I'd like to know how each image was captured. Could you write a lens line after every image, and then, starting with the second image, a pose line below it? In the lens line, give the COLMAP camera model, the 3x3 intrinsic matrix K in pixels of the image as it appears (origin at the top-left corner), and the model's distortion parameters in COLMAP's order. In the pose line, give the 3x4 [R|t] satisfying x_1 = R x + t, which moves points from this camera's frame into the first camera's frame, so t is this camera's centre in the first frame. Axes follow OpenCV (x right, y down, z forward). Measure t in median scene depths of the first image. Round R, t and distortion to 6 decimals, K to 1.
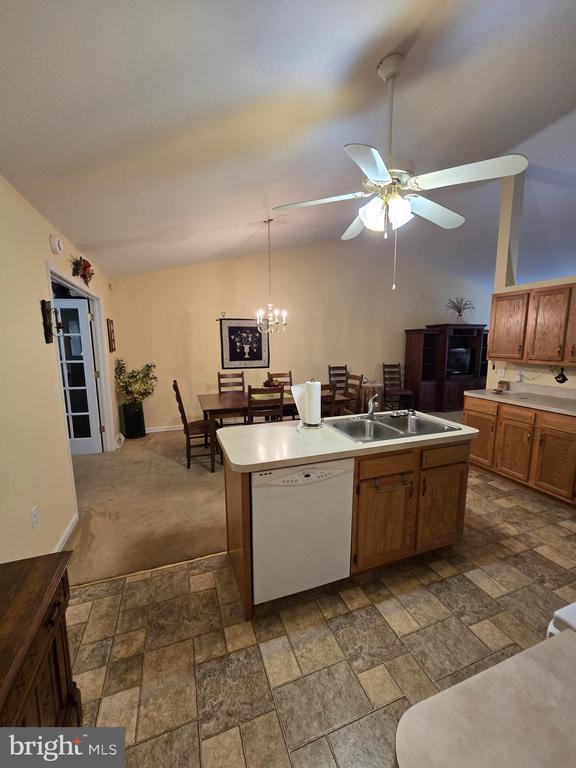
lens RADIAL K [[311.9, 0, 287.6], [0, 311.9, 385.1], [0, 0, 1]] dist [0.000883, 0.000184]
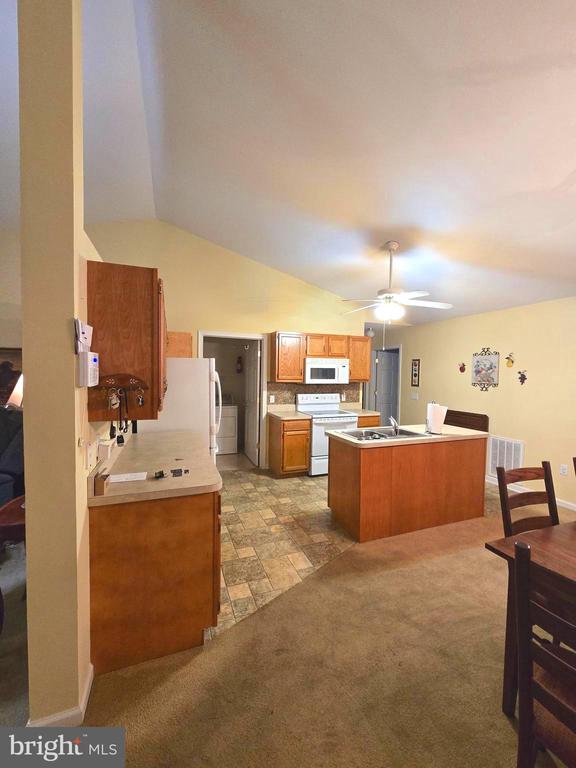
lens RADIAL K [[311.9, 0, 290.6], [0, 311.9, 385.0], [0, 0, 1]] dist [0.000883, 0.000184]
pose [[-0.999428, 0.010186, -0.032236, 0.735856], [0.004776, 0.986508, 0.163644, -0.287273], [0.033468, 0.163396, -0.985993, 2.227429]]
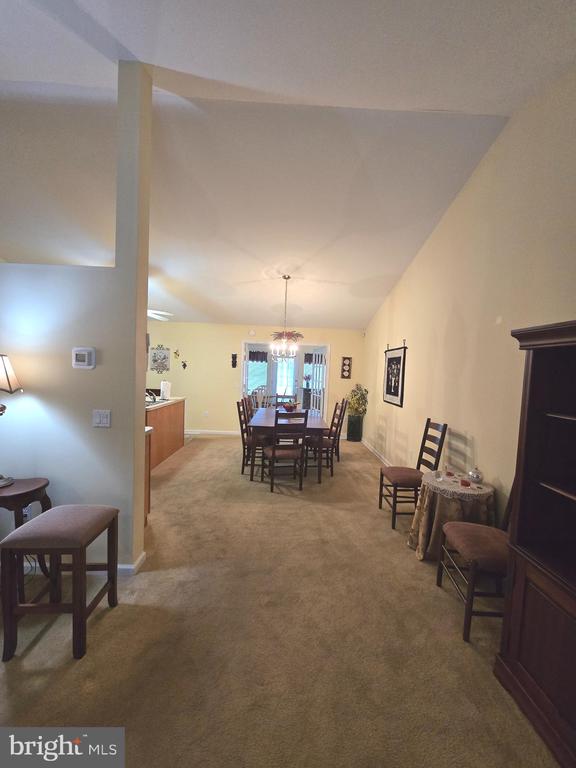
lens RADIAL K [[311.9, 0, 287.5], [0, 311.9, 385.0], [0, 0, 1]] dist [0.000883, 0.000184]
pose [[-0.327909, 0.054132, -0.943157, 1.835282], [-0.151811, 0.982363, 0.109163, -0.319041], [0.932432, 0.178977, -0.313907, 2.392827]]
